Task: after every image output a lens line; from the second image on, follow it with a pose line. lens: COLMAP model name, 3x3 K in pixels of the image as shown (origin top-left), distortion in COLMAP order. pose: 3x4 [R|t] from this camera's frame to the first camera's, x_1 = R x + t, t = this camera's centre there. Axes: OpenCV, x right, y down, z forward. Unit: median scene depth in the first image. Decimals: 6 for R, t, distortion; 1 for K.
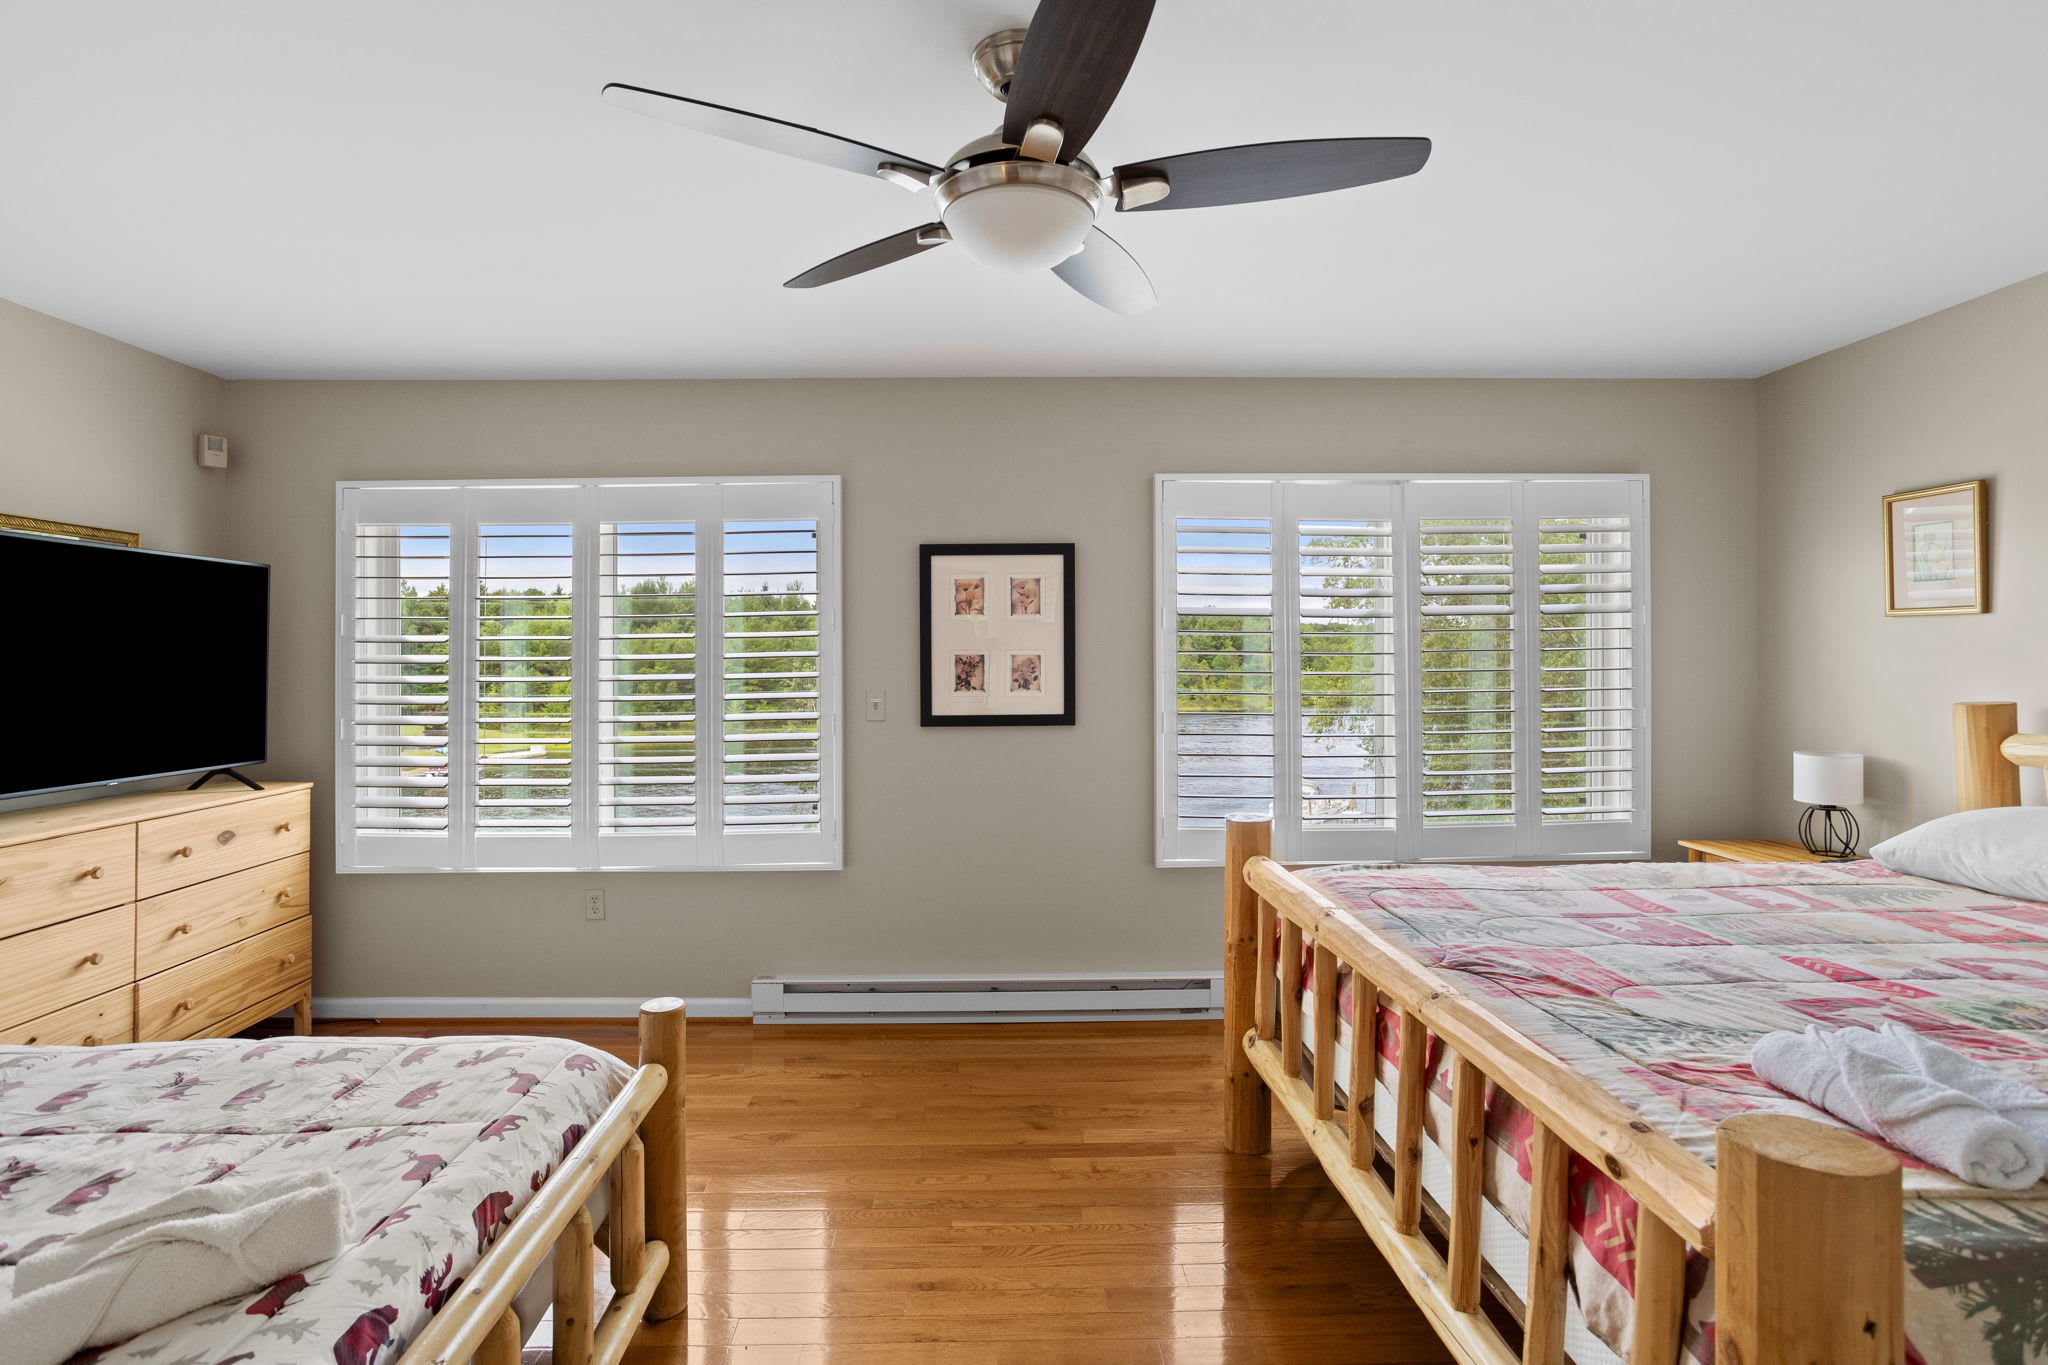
lens RADIAL K [[994.9, 0, 1022.6], [0, 994.9, 661.0], [0, 0, 1]] dist [-0.044269, 0.024420]
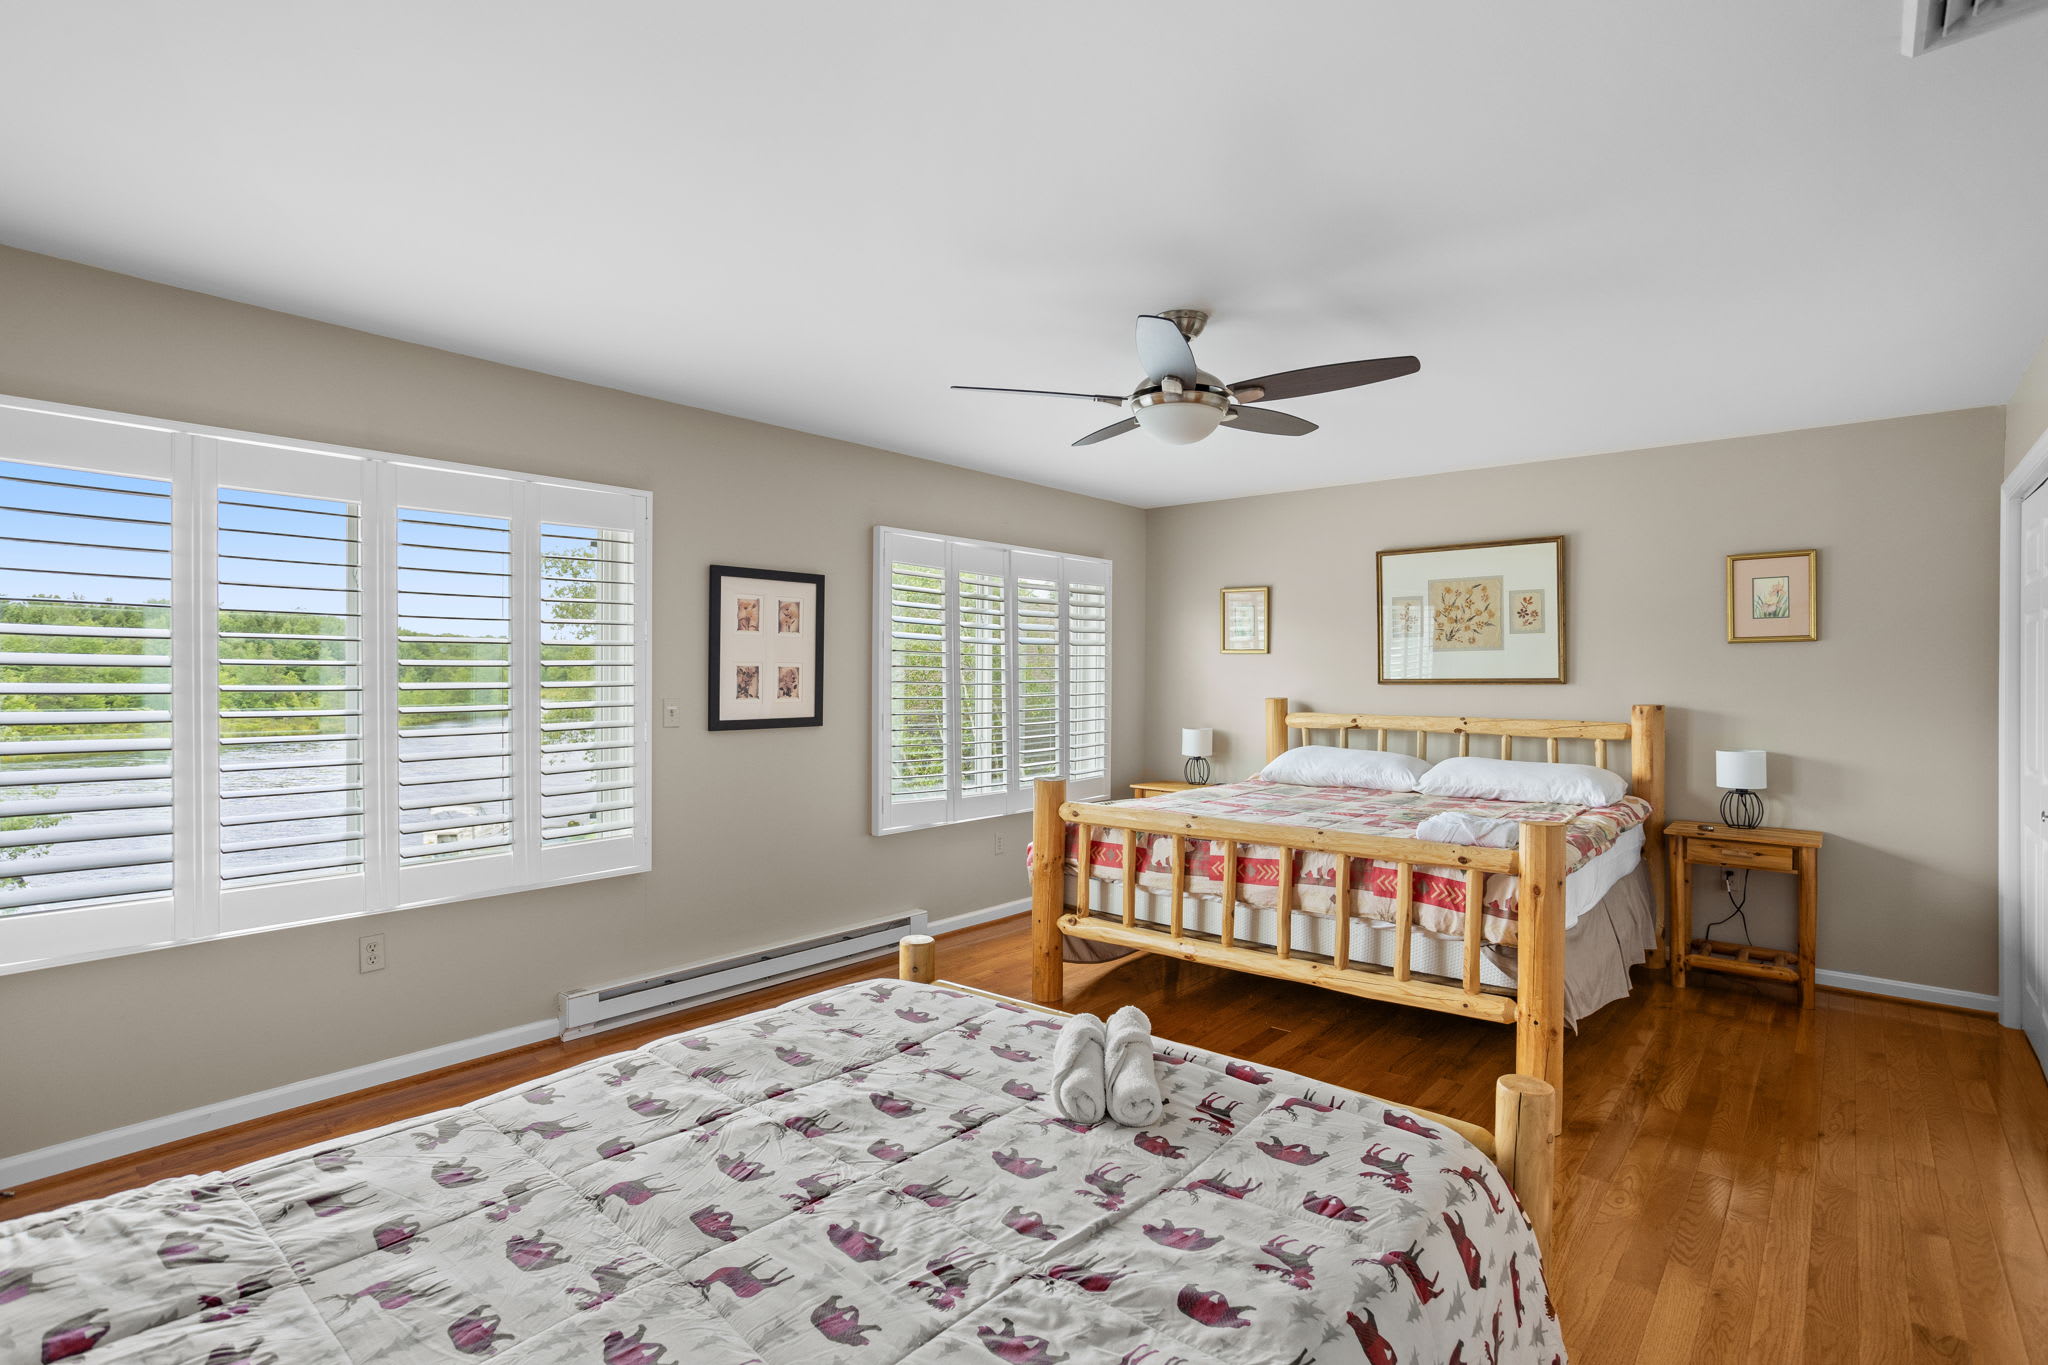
lens RADIAL K [[974.9, 0, 1017.7], [0, 974.9, 677.0], [0, 0, 1]] dist [-0.000425, -0.000057]
pose [[0.682285, 0.007019, 0.731052, -0.654635], [-0.011927, 0.999928, 0.001530, 0.000666], [-0.730989, -0.009763, 0.682320, 0.019672]]
